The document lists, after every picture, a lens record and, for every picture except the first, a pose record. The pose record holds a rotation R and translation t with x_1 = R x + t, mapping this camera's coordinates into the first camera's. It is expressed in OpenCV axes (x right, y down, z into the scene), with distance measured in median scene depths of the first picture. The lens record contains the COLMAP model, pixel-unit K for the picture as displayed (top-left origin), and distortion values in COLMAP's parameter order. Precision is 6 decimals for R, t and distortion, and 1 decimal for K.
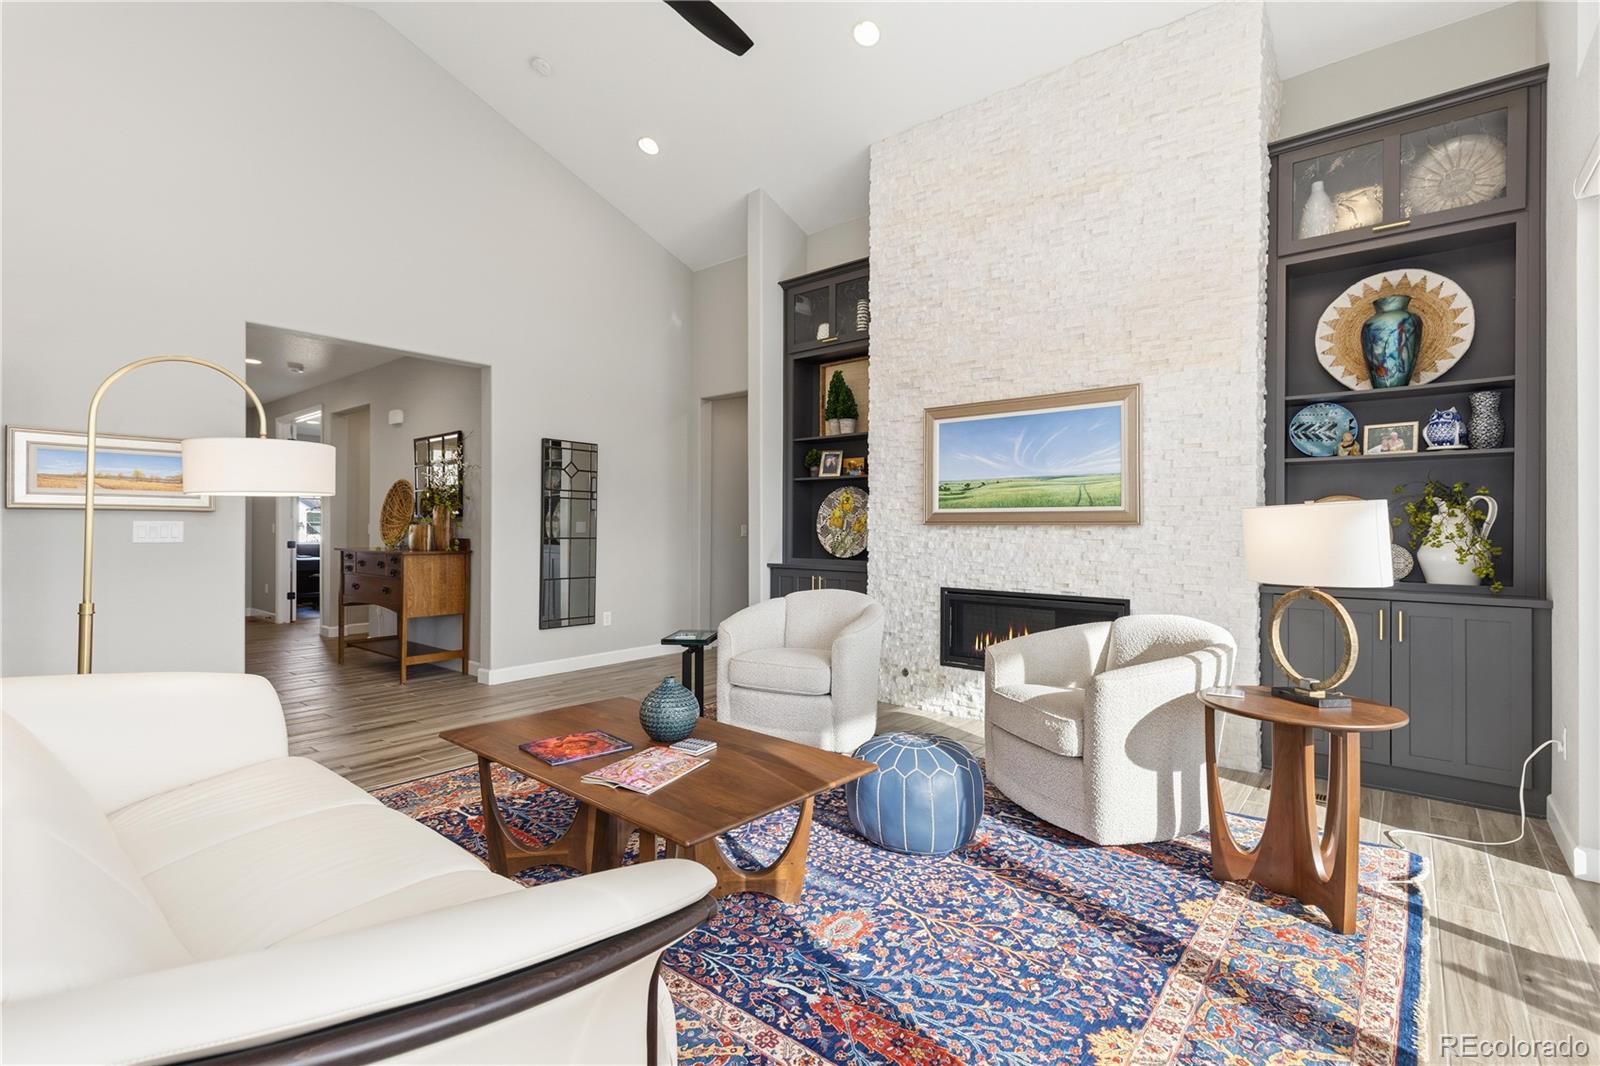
lens RADIAL K [[733.2, 0, 794.3], [0, 733.2, 525.2], [0, 0, 1]] dist [0.007568, -0.001253]
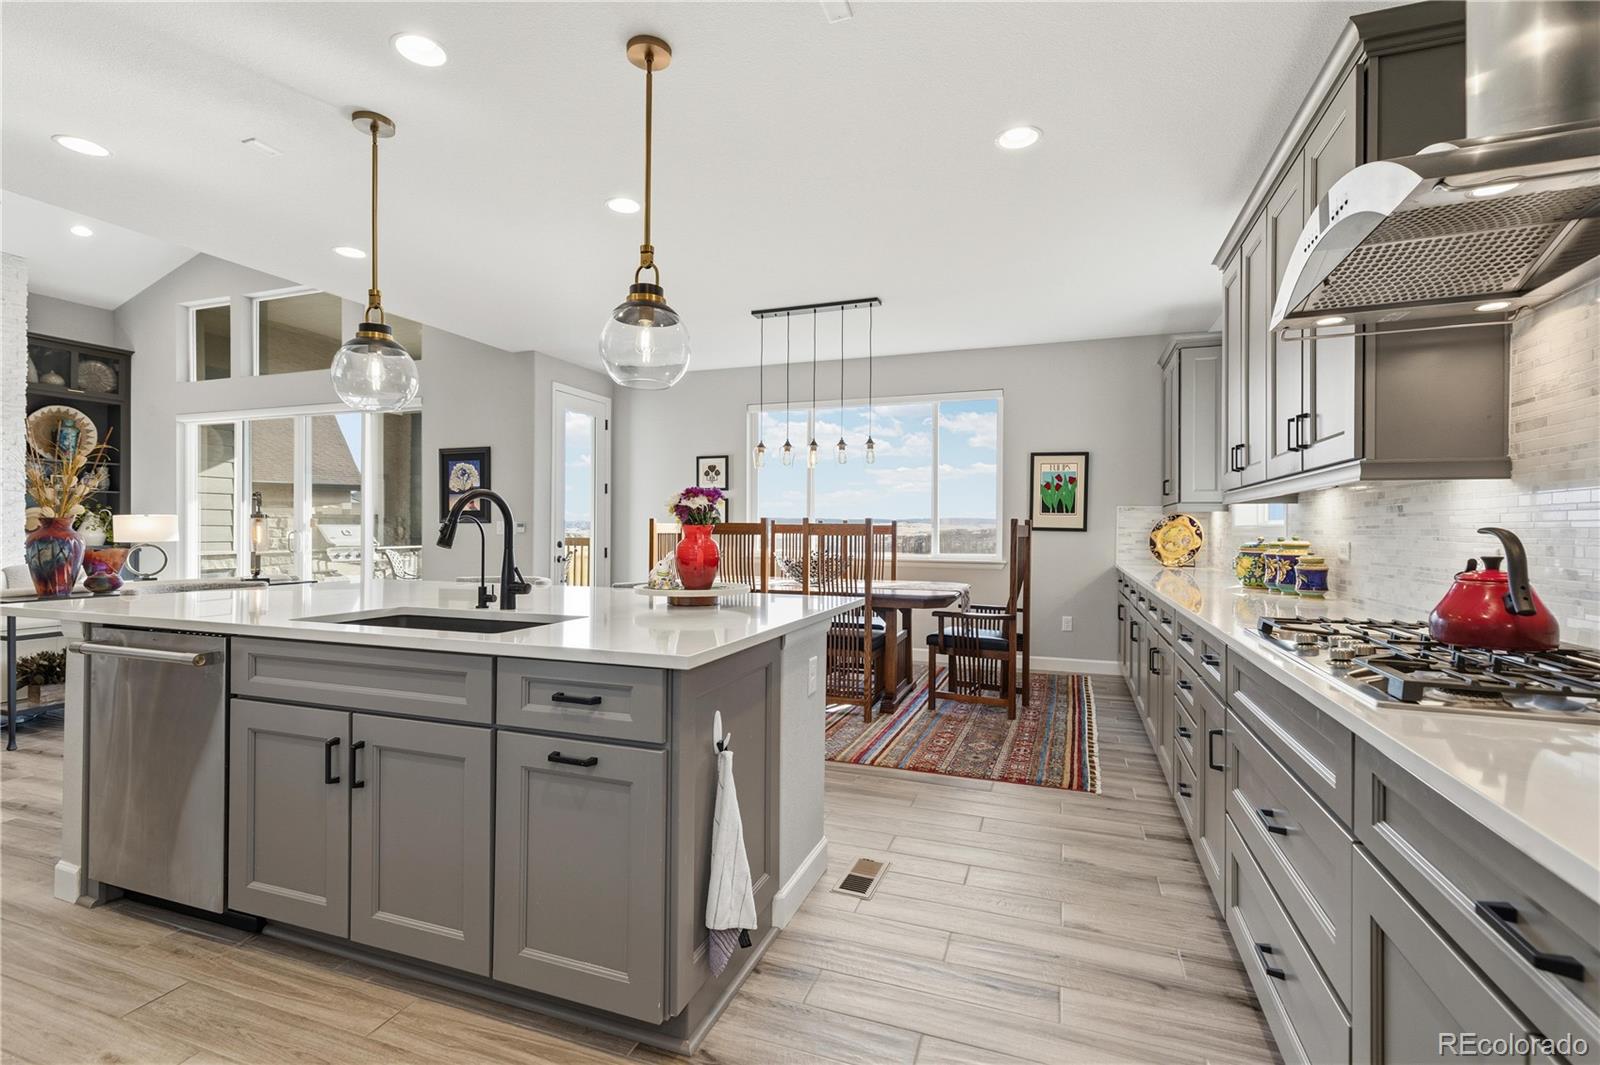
lens RADIAL K [[733.2, 0, 796.8], [0, 733.2, 525.8], [0, 0, 1]] dist [0.007568, -0.001253]
pose [[-0.336574, -0.003712, 0.941650, -1.885057], [-0.009439, 0.999955, 0.000567, -0.006869], [-0.941610, -0.008698, -0.336594, -0.310425]]
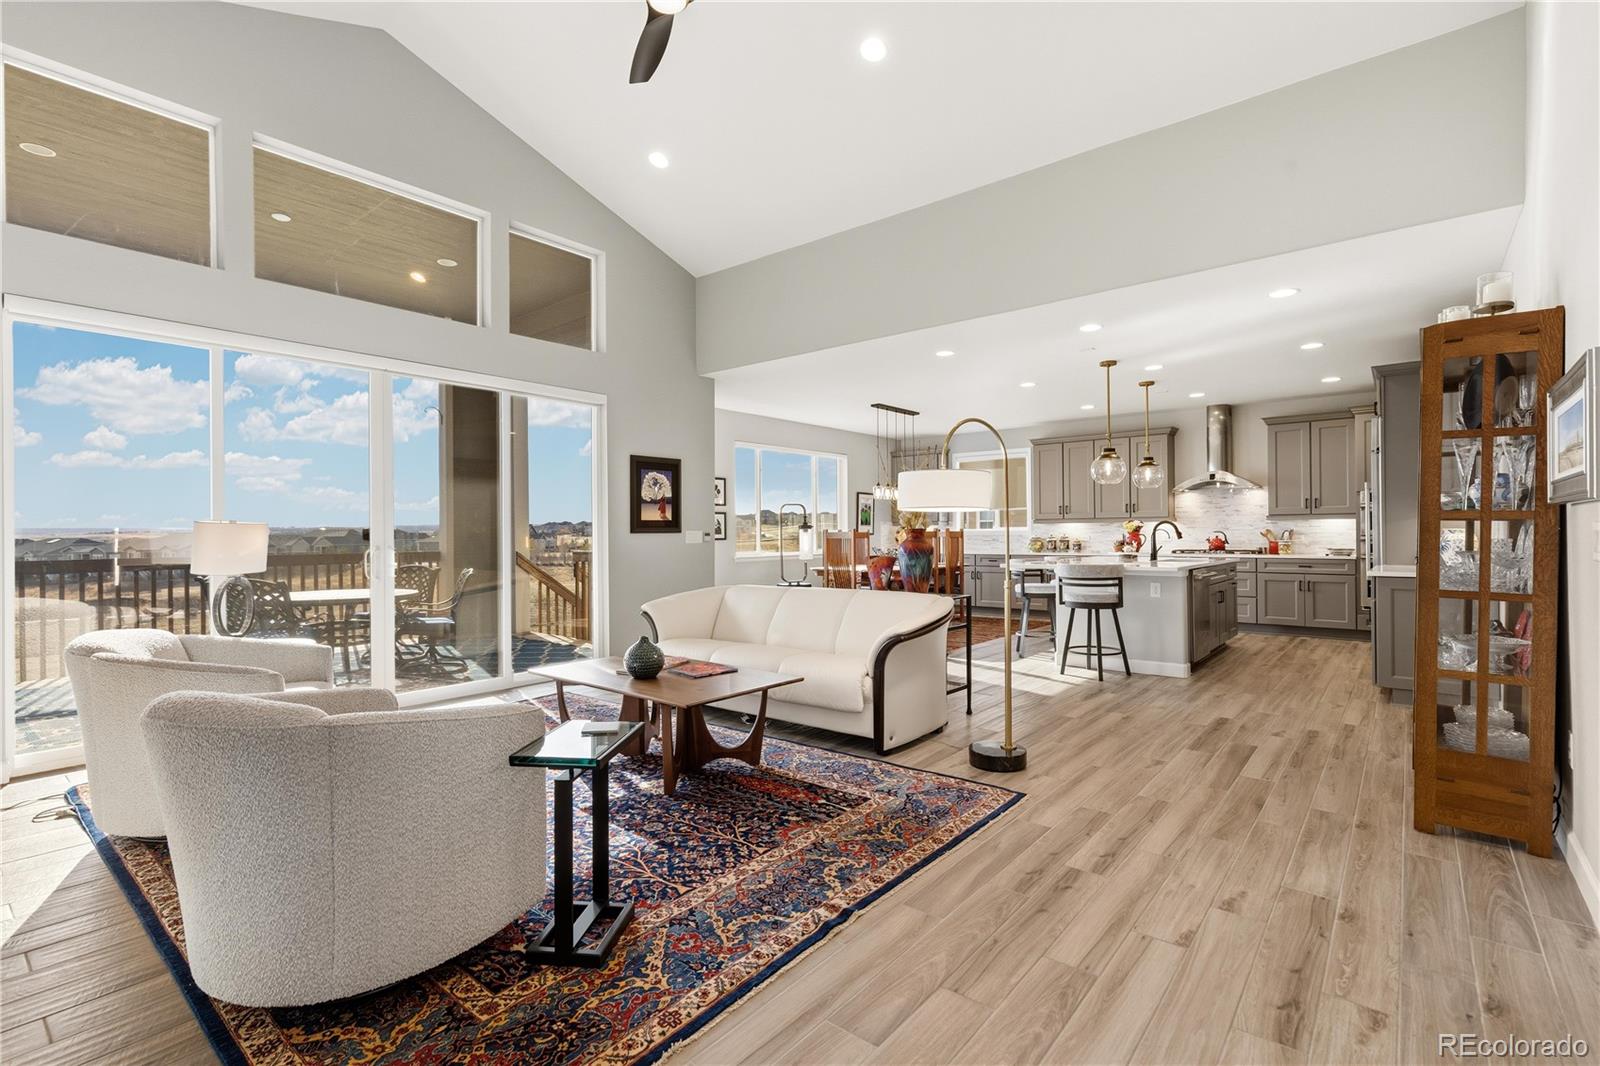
lens RADIAL K [[733.2, 0, 792.2], [0, 733.2, 533.7], [0, 0, 1]] dist [0.007568, -0.001253]
pose [[-0.999991, 0.003149, 0.002674, -0.300298], [0.003142, 0.999992, -0.002376, 0.000912], [-0.002682, -0.002368, -0.999994, 1.580917]]
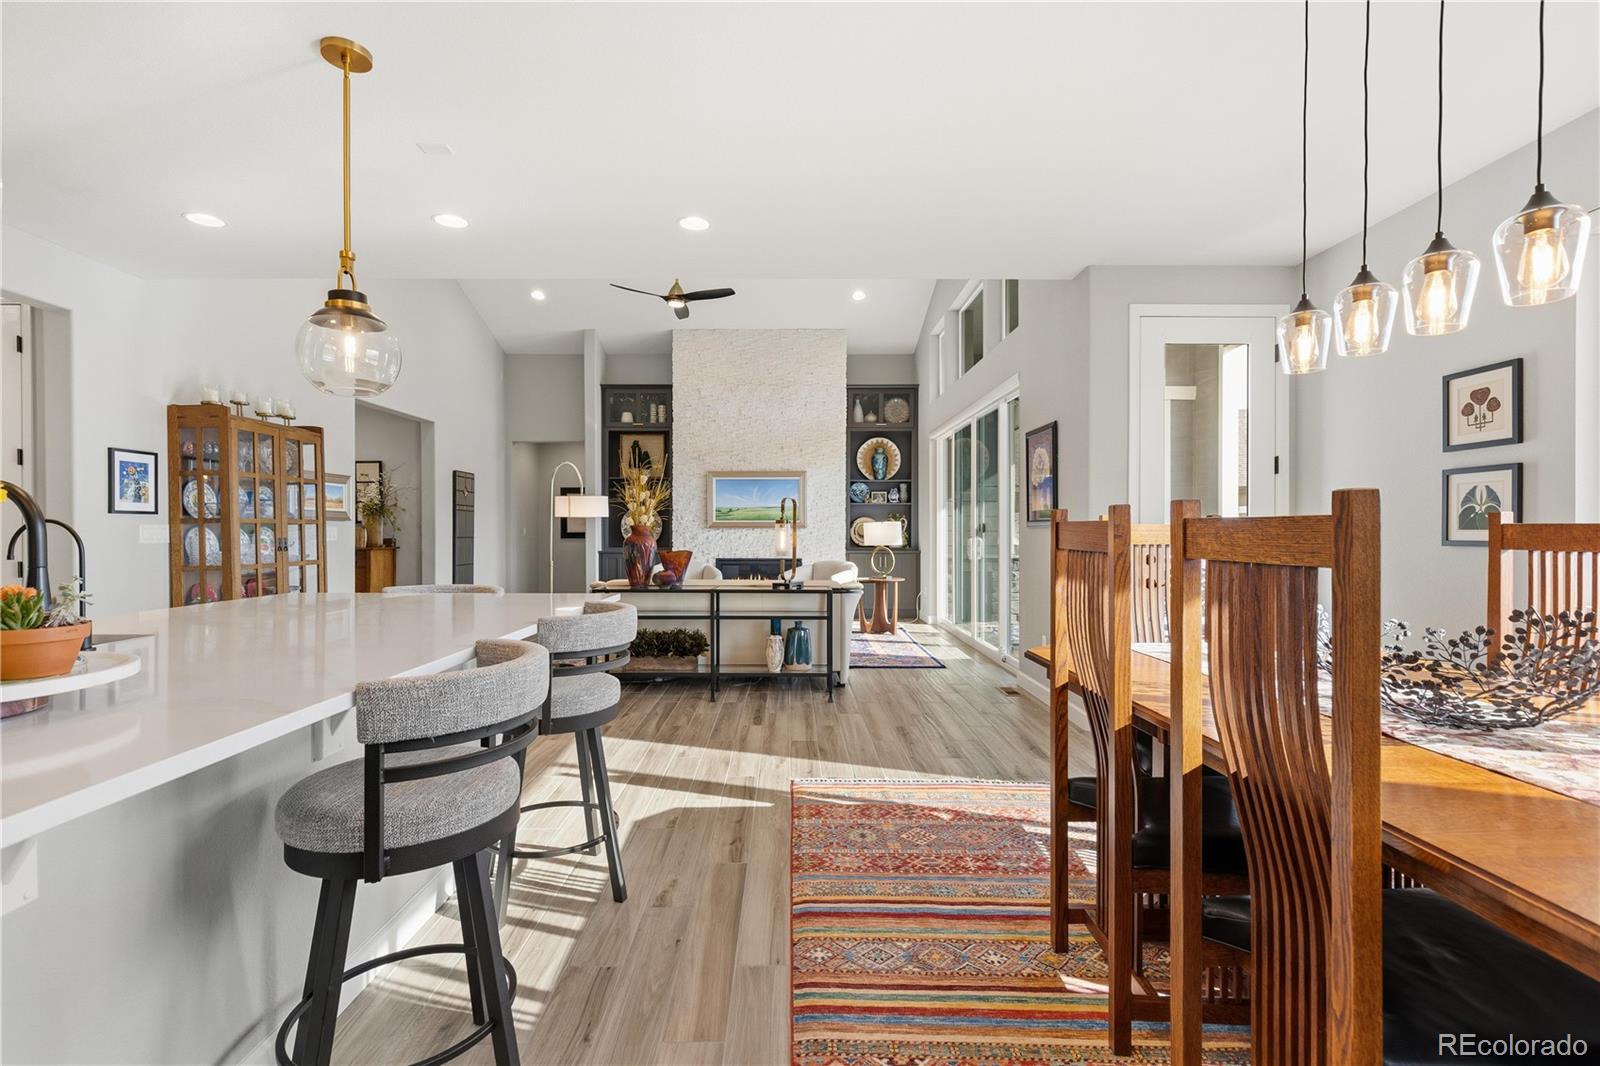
lens RADIAL K [[733.2, 0, 791.9], [0, 733.2, 530.9], [0, 0, 1]] dist [0.007568, -0.001253]
pose [[0.767233, -0.005106, 0.641348, -1.158321], [0.000910, 0.999976, 0.006873, -0.007831], [-0.641367, -0.004689, 0.767220, -0.872505]]
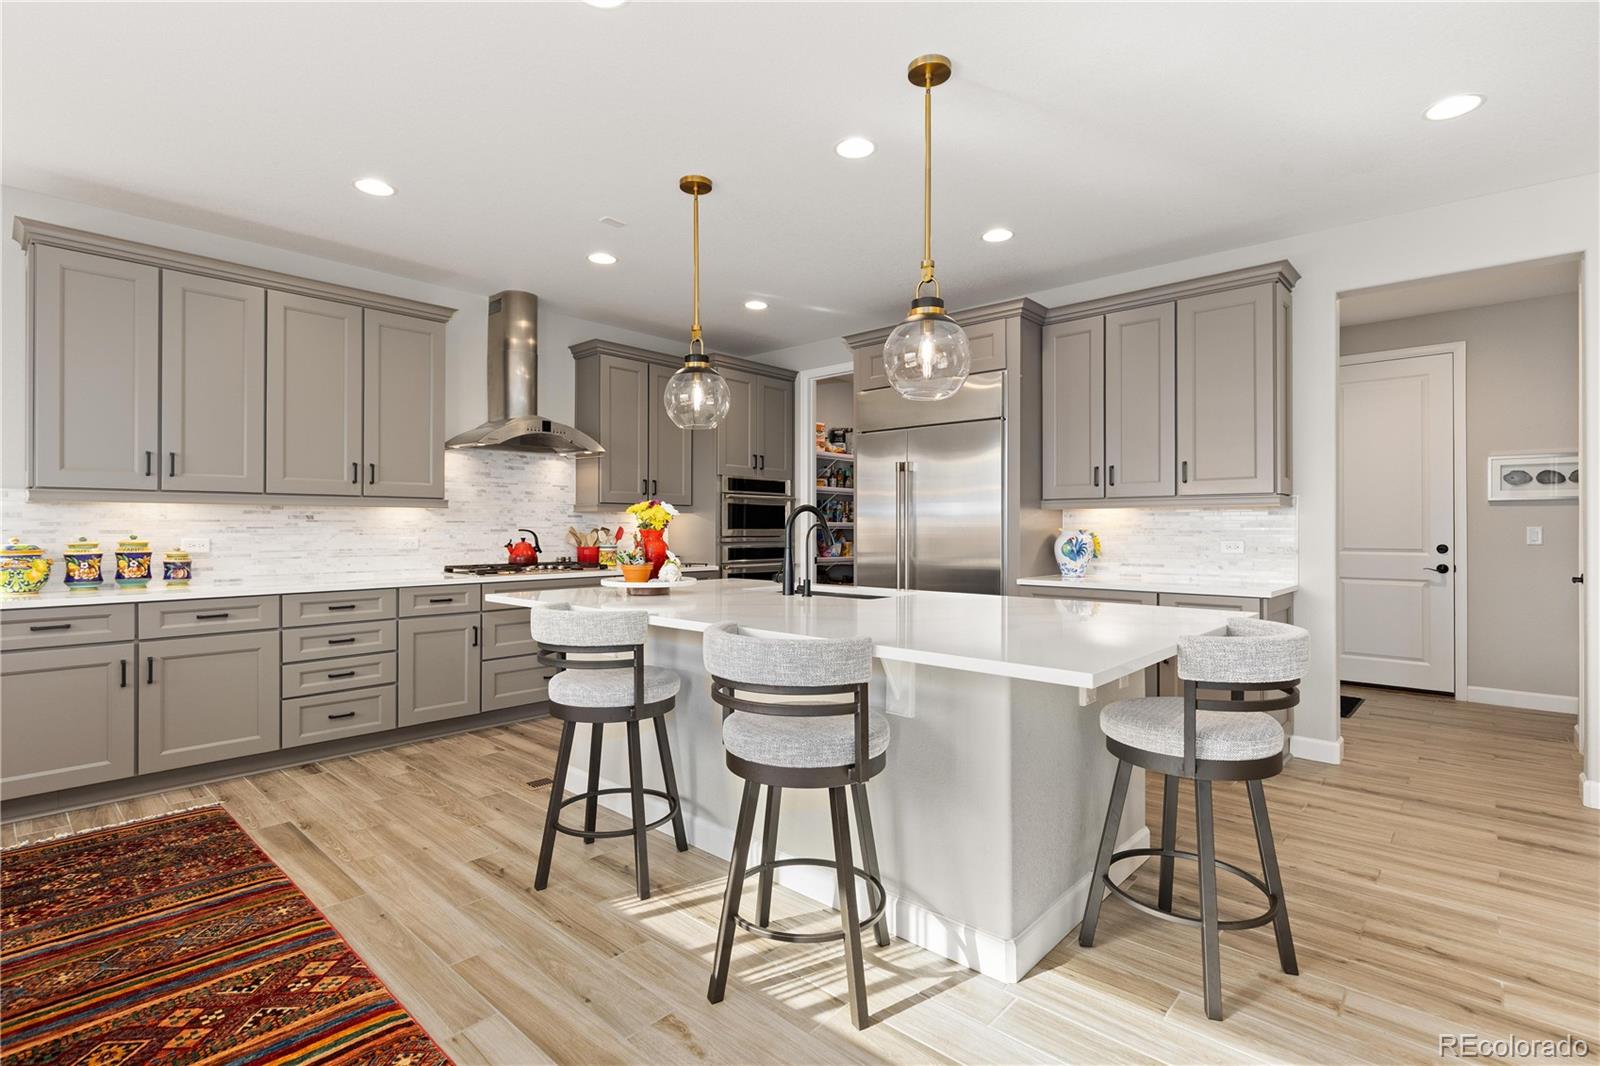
lens RADIAL K [[784.3, 0, 806.5], [0, 784.3, 523.9], [0, 0, 1]] dist [-0.002853, 0.001214]
pose [[-0.051435, -0.009822, -0.998628, -0.350907], [0.000738, 0.999951, -0.009873, -0.004247], [0.998676, -0.001244, -0.051426, -0.220717]]
